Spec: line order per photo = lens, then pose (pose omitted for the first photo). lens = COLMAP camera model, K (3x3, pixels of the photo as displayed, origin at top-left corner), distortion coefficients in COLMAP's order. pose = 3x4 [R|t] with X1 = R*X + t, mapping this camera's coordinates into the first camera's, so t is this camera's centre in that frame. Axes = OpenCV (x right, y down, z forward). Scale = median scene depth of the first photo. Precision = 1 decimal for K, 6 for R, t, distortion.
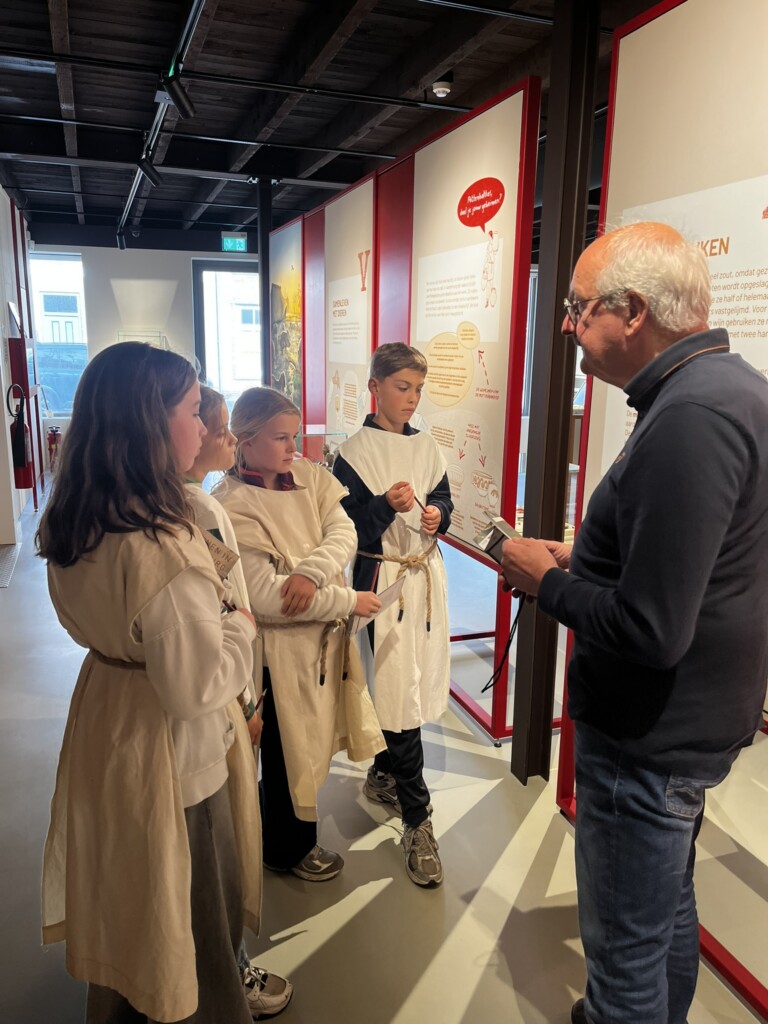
lens RADIAL K [[781.7, 0, 383.1], [0, 781.7, 513.0], [0, 0, 1]] dist [0.053472, -0.076824]
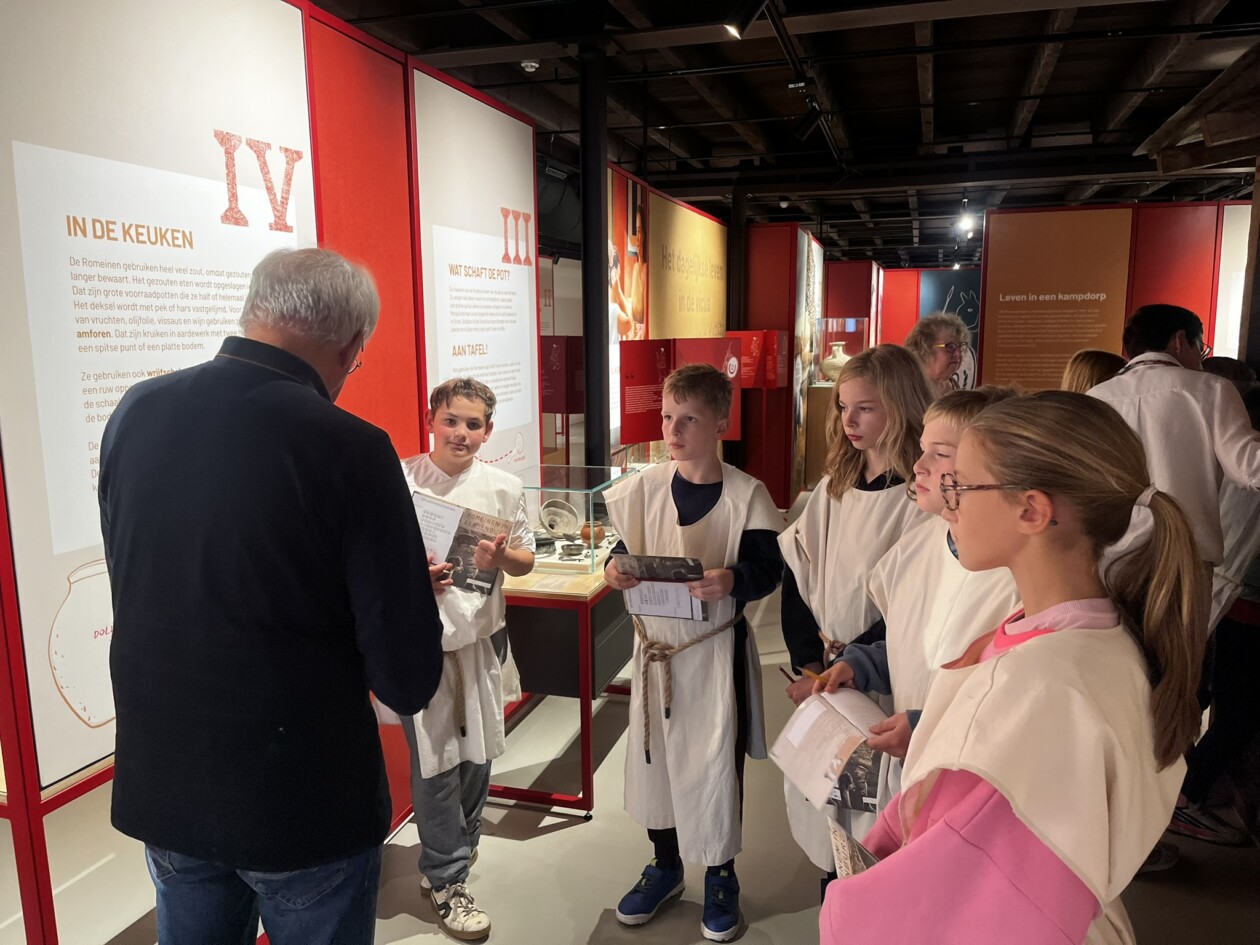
lens RADIAL K [[961.9, 0, 629.6], [0, 961.9, 475.0], [0, 0, 1]] dist [0.053472, -0.076824]
pose [[-0.792262, -0.089160, 0.603632, -0.697753], [0.136077, 0.938536, 0.317226, -0.373105], [-0.594814, 0.333466, -0.731434, 1.630856]]
